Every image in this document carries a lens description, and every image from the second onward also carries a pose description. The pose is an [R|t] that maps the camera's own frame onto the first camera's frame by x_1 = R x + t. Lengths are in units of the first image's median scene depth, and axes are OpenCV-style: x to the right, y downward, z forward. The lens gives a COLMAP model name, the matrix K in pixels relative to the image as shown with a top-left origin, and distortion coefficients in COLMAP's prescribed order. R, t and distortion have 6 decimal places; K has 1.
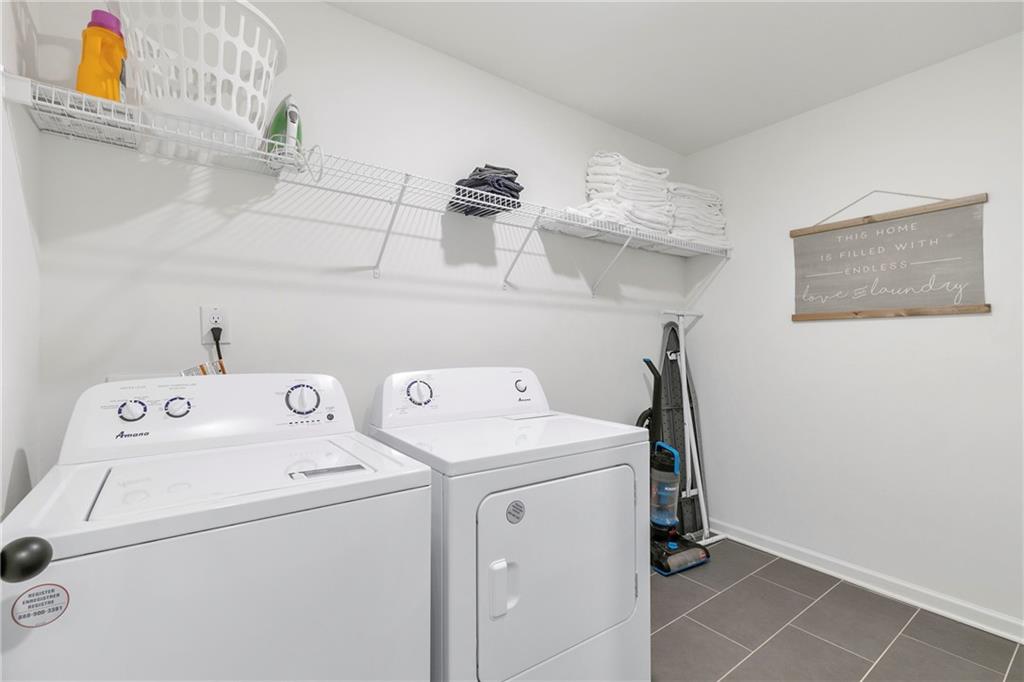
lens RADIAL K [[459.1, 0, 512.0], [0, 459.1, 341.0], [0, 0, 1]] dist [0.003411, 0.000161]
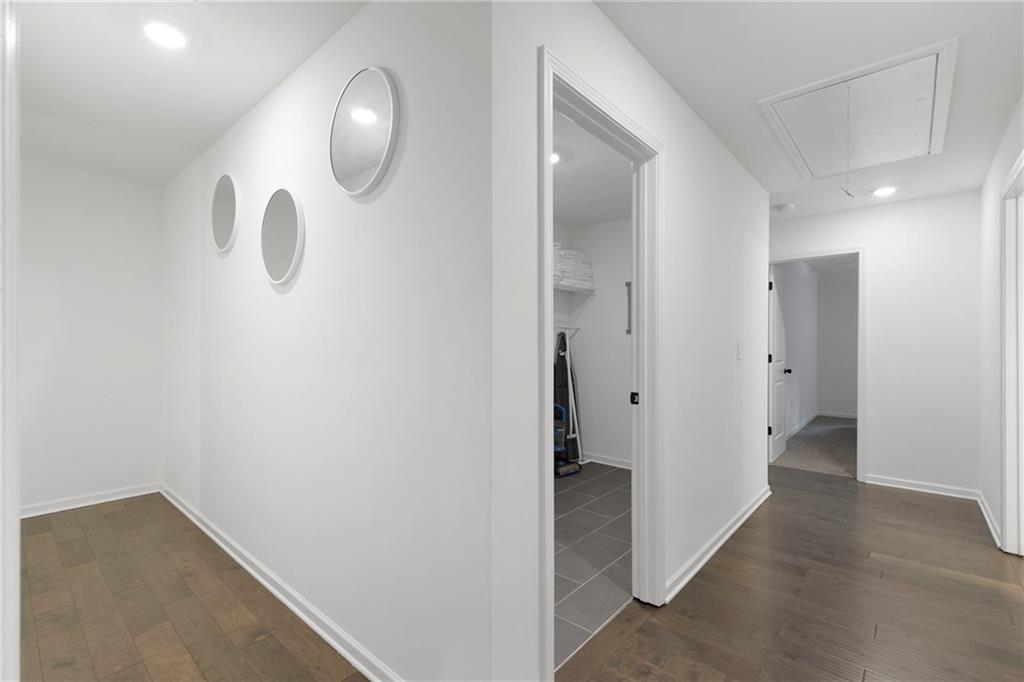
lens RADIAL K [[459.1, 0, 512.0], [0, 459.1, 341.0], [0, 0, 1]] dist [0.003411, 0.000161]
pose [[0.975225, 0.007777, 0.221079, -0.192335], [-0.007299, 0.999969, -0.002979, -0.004920], [-0.221095, 0.001291, 0.975251, -0.571324]]
